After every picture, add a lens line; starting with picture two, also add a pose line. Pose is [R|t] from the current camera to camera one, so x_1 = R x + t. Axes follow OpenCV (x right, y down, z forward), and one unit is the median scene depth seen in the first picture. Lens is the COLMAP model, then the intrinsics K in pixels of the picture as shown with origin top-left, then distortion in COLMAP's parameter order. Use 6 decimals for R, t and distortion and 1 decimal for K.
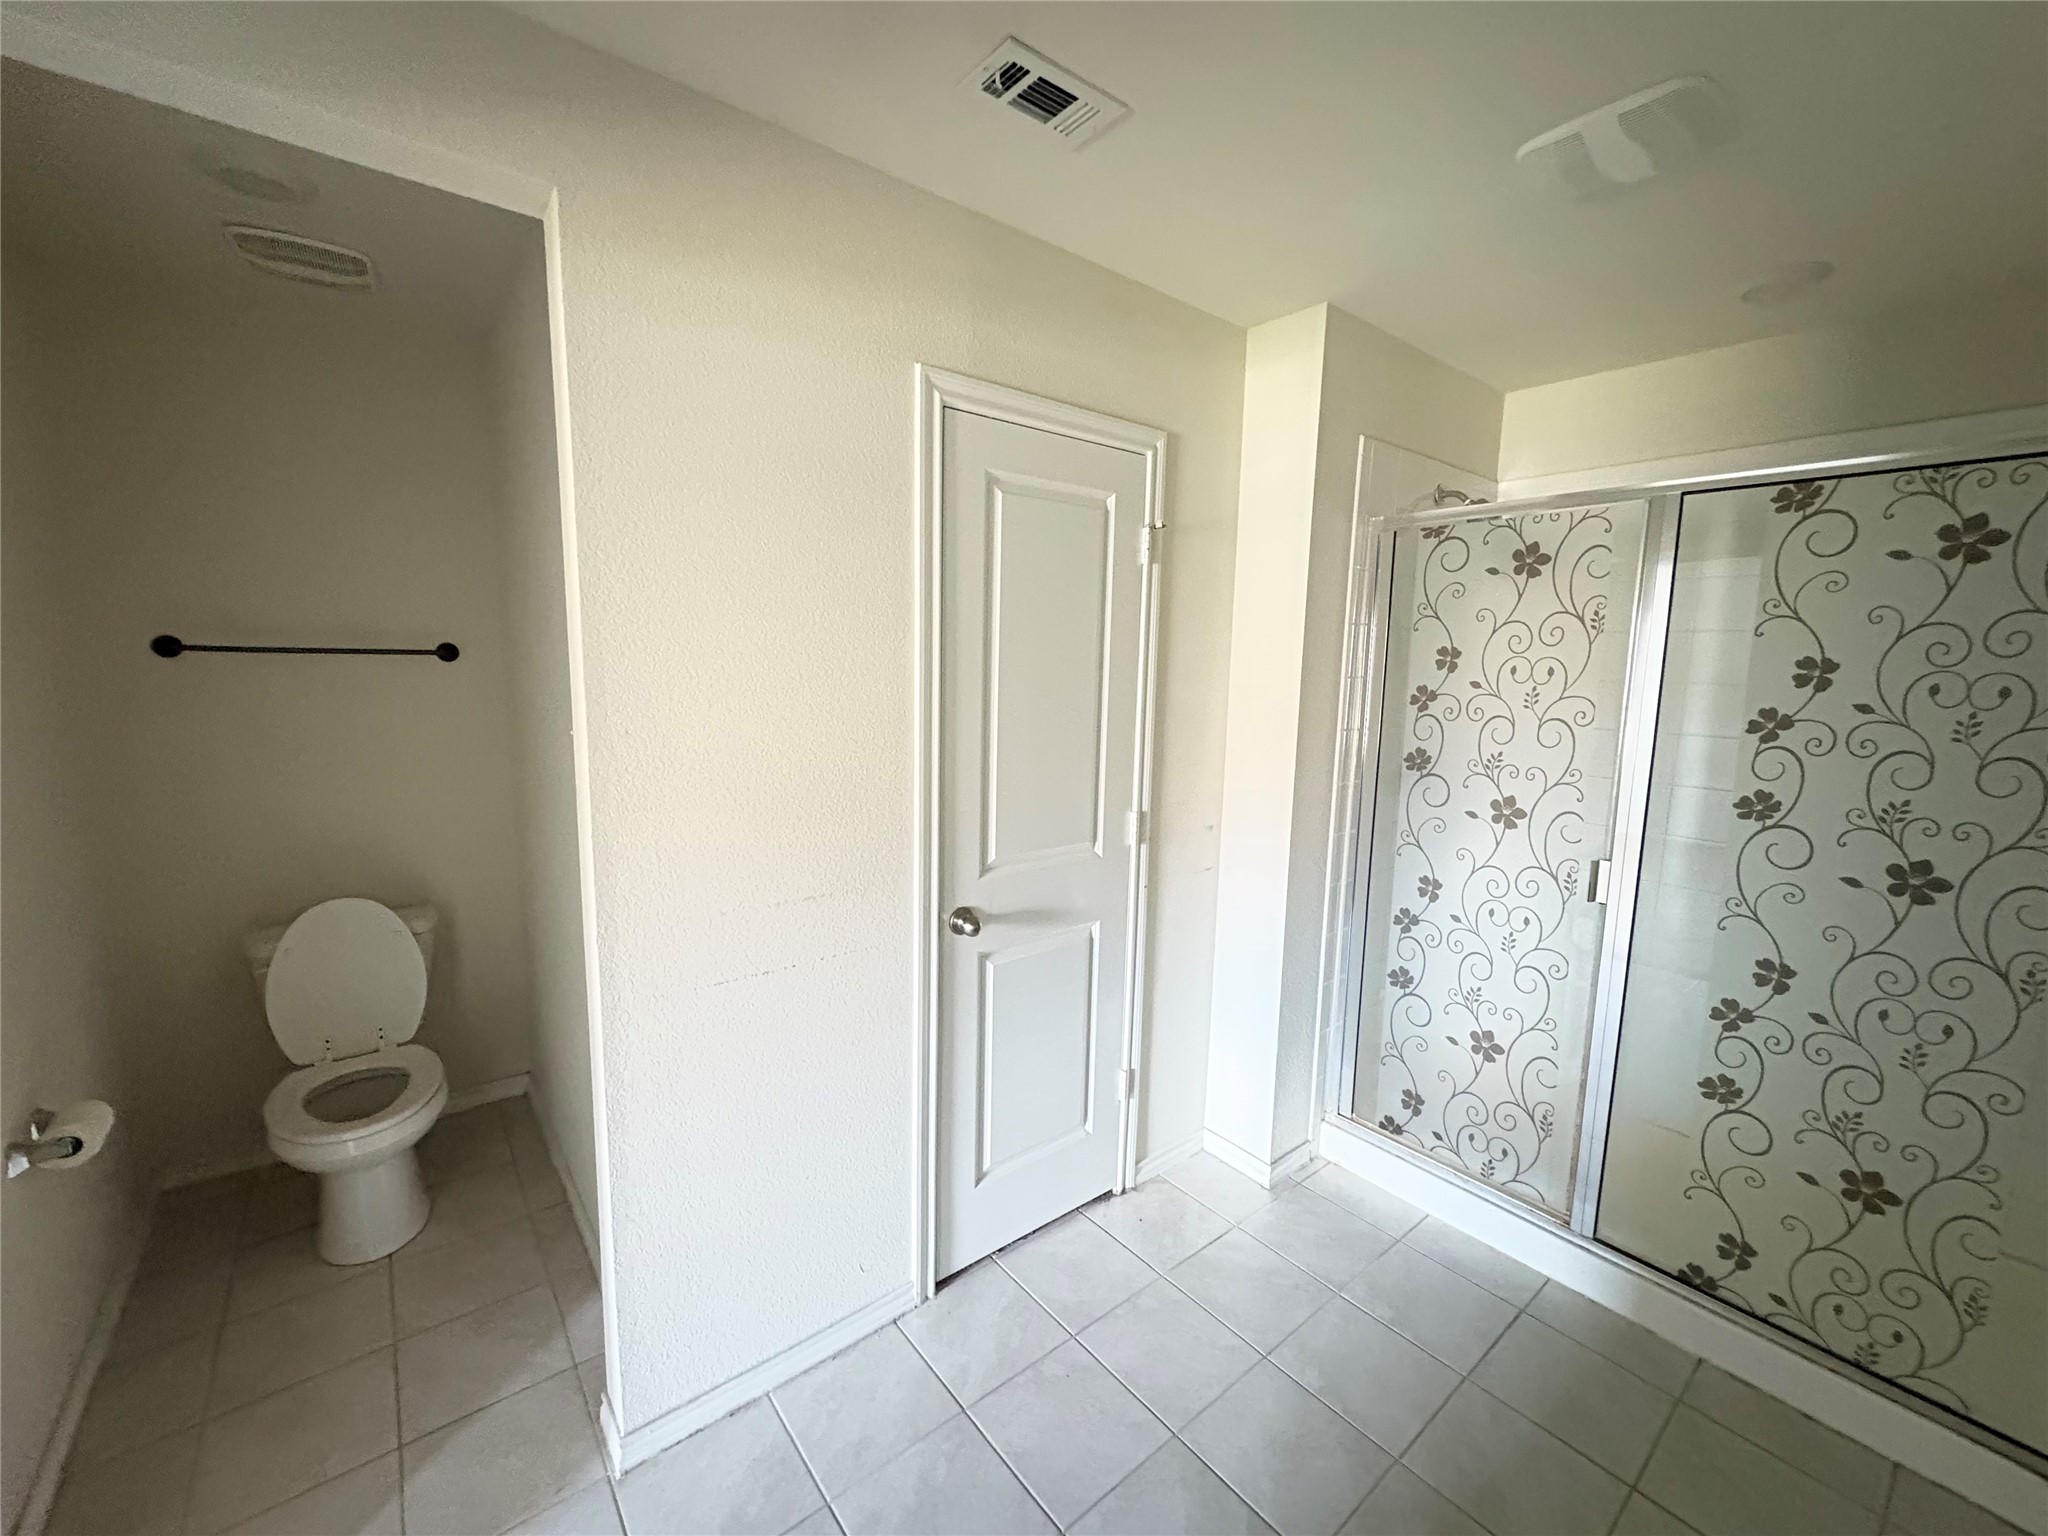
lens RADIAL K [[818.7, 0, 1025.7], [0, 818.7, 781.4], [0, 0, 1]] dist [0.002358, -0.000444]
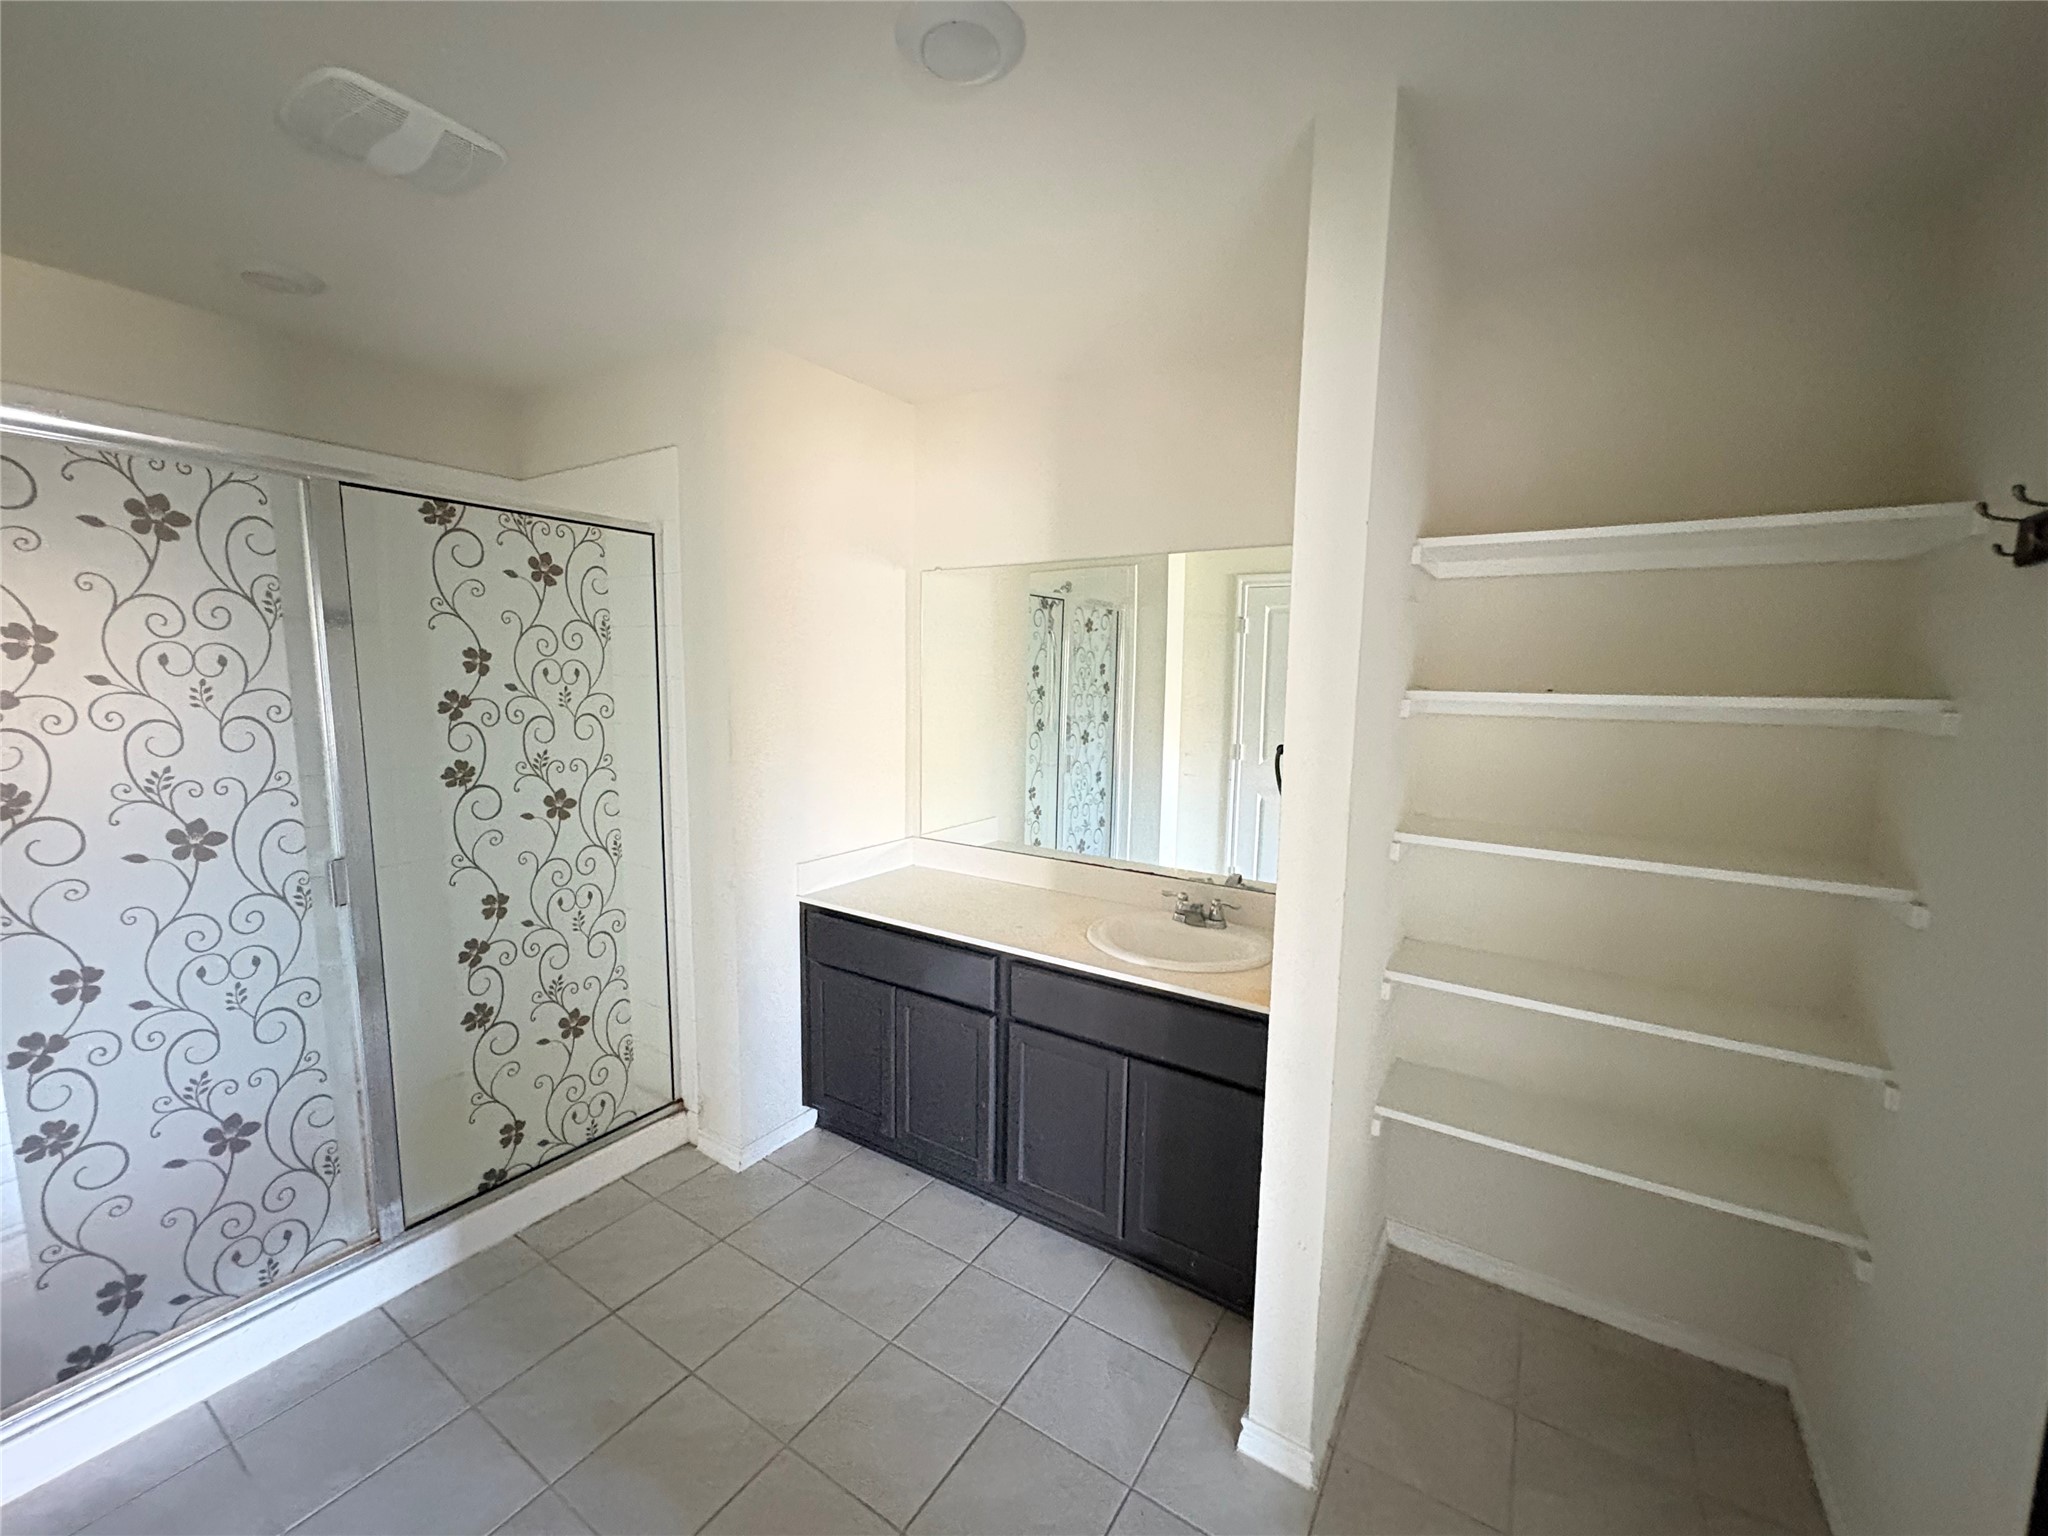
lens RADIAL K [[818.7, 0, 1026.2], [0, 818.7, 757.7], [0, 0, 1]] dist [0.002358, -0.000444]
pose [[-0.309382, -0.137467, 0.940949, -0.395446], [0.107526, 0.978093, 0.178248, -0.098062], [-0.944839, 0.156323, -0.287824, 0.484395]]
